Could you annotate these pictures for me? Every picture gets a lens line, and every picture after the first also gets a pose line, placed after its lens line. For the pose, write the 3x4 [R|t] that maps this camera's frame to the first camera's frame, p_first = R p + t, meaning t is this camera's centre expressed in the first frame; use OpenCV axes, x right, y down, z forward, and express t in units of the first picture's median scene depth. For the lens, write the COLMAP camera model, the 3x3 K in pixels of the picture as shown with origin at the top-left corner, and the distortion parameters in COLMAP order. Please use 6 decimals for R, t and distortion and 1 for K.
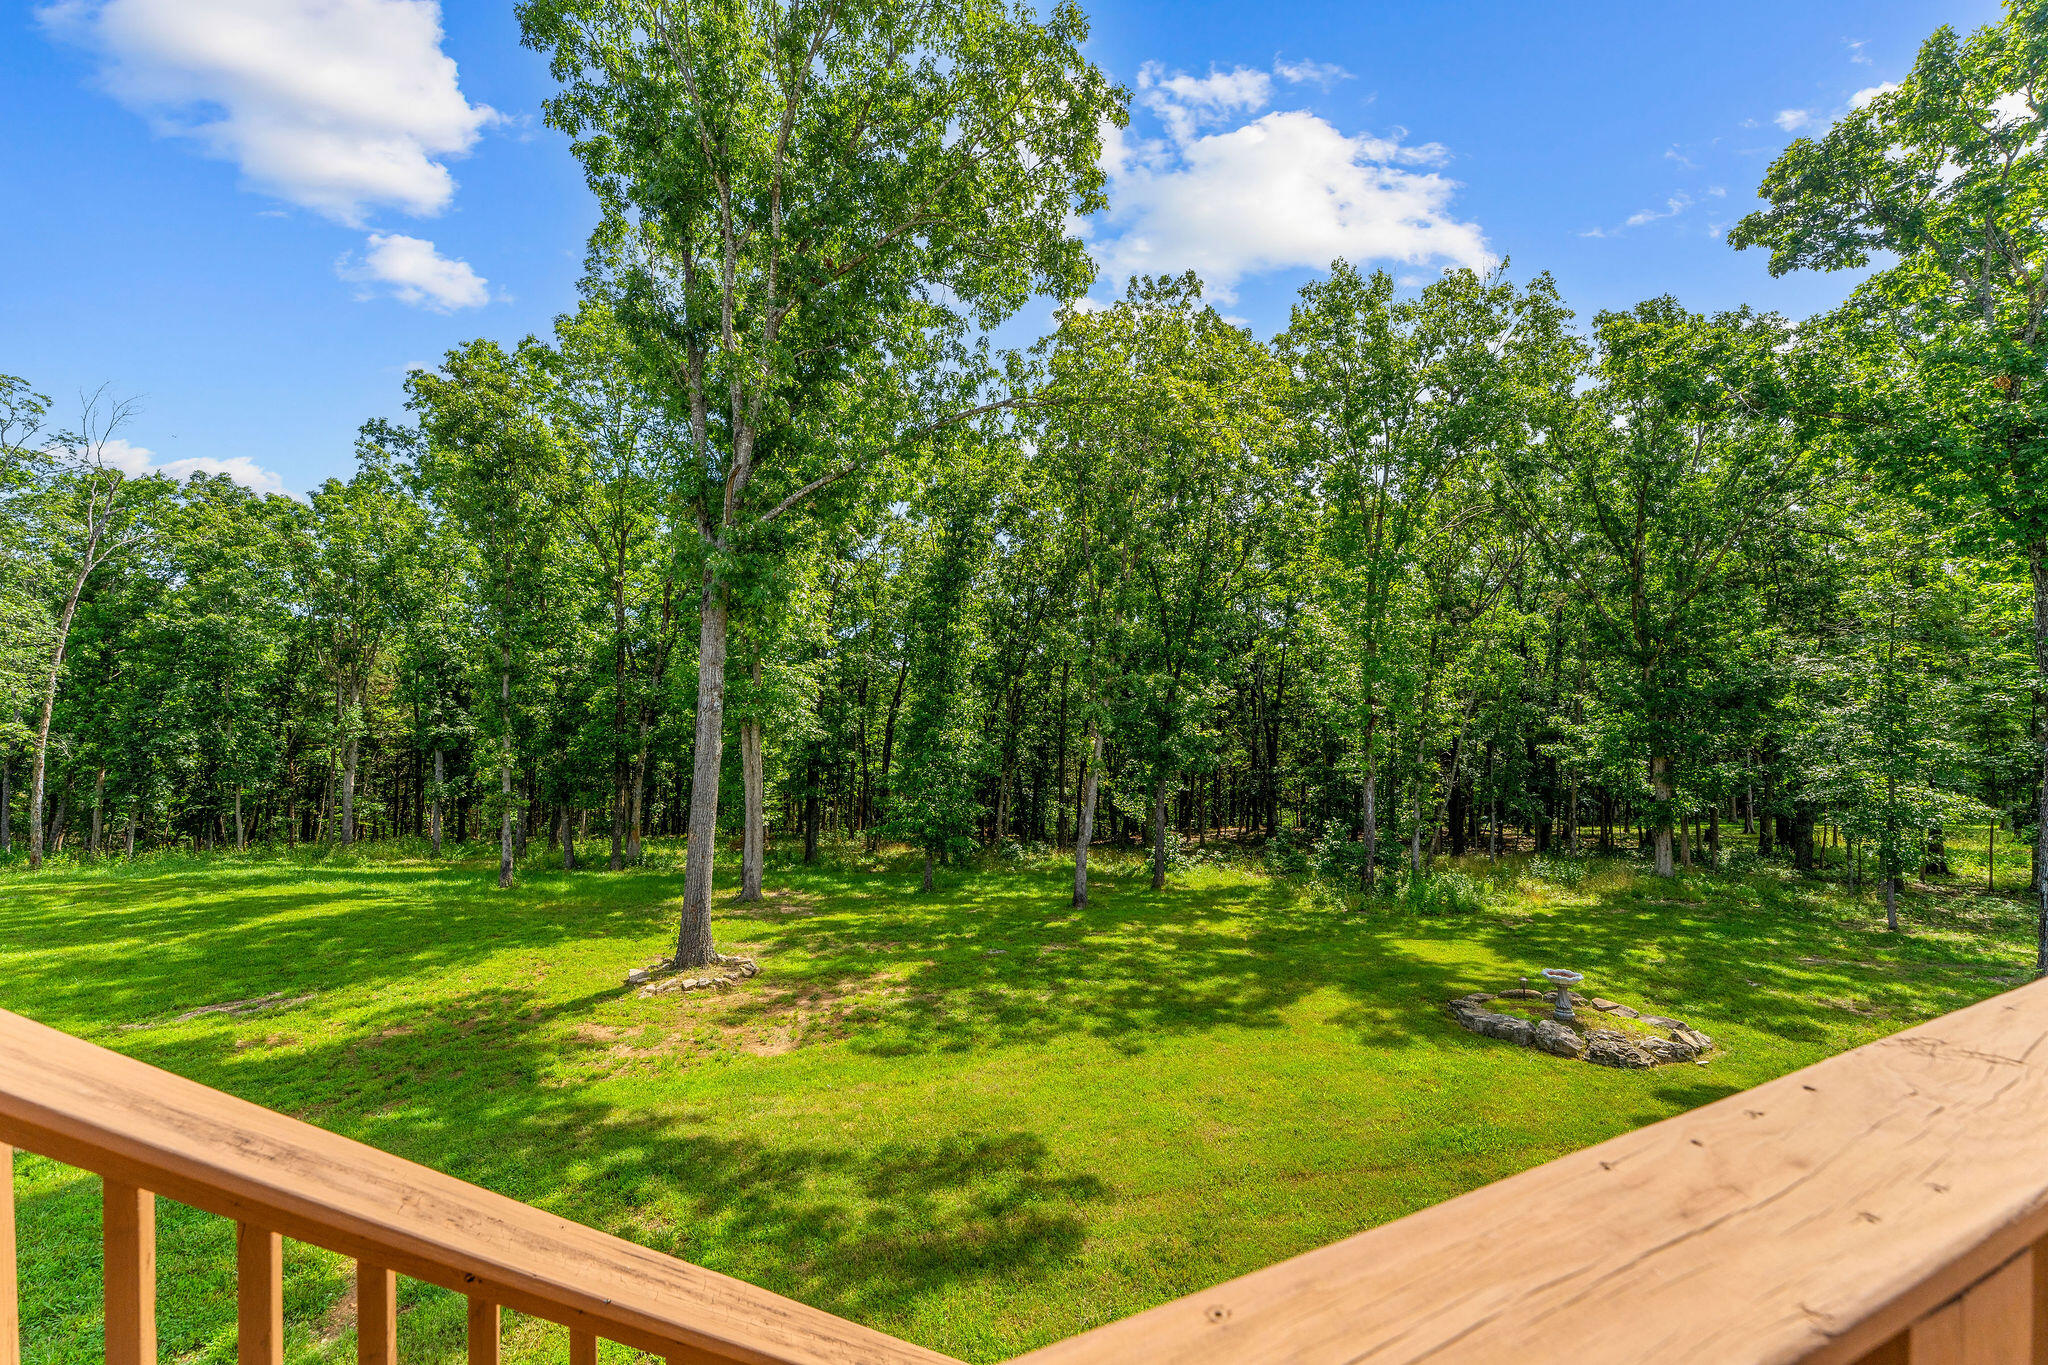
lens RADIAL K [[805.3, 0, 1018.0], [0, 805.3, 684.9], [0, 0, 1]] dist [0.003415, -0.000877]
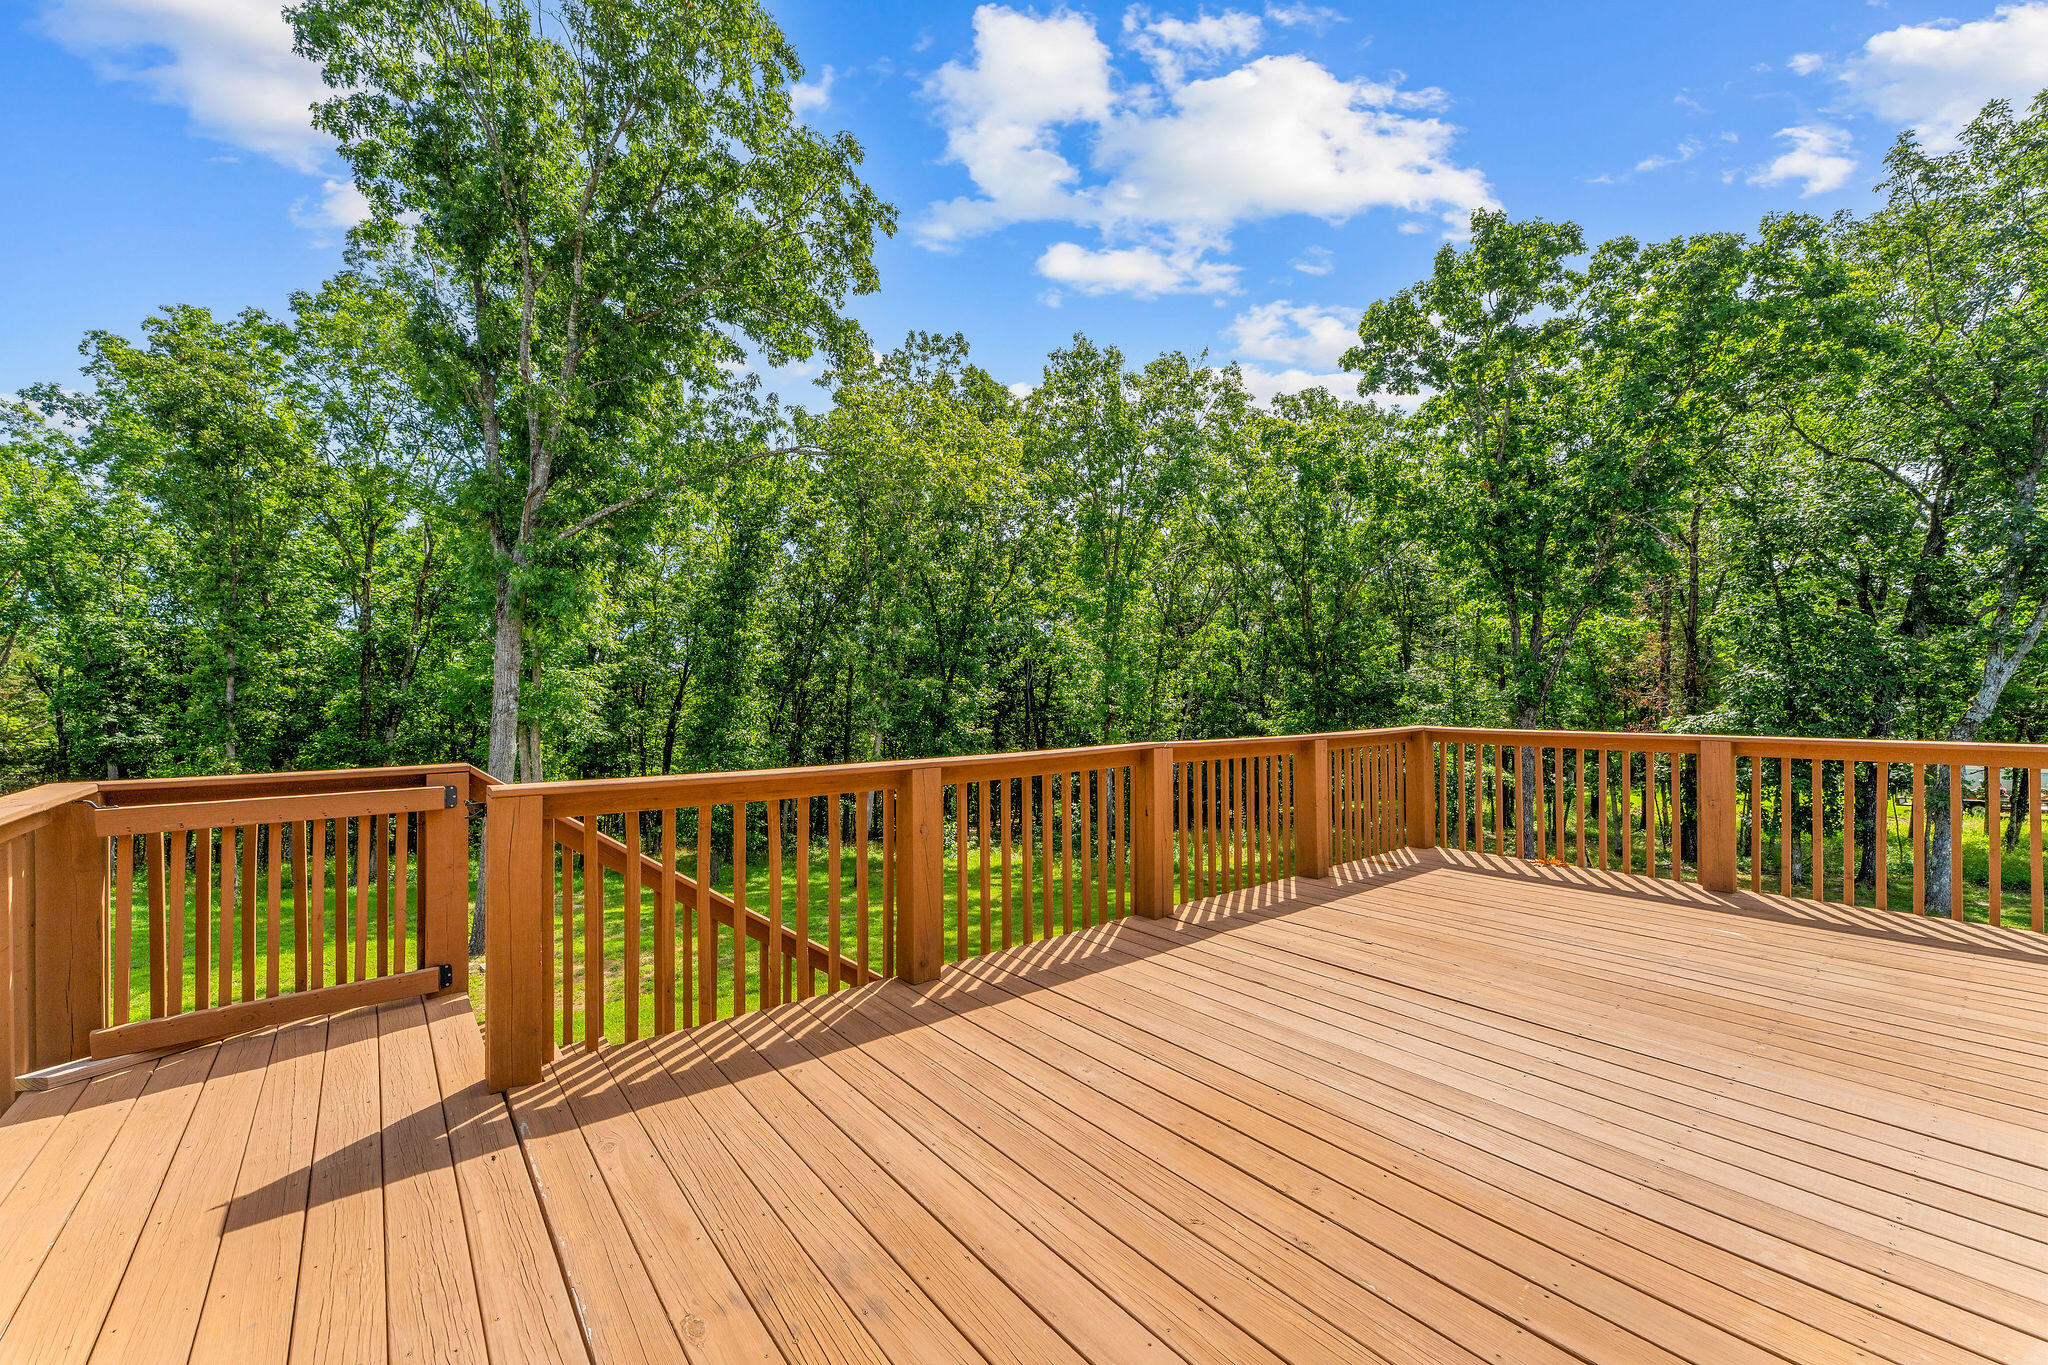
lens RADIAL K [[805.3, 0, 1014.0], [0, 805.3, 686.5], [0, 0, 1]] dist [0.003415, -0.000877]
pose [[0.967766, 0.000193, 0.251849, 0.000535], [0.000034, 1.000000, -0.000895, -0.001039], [-0.251849, 0.000874, 0.967766, -0.135440]]
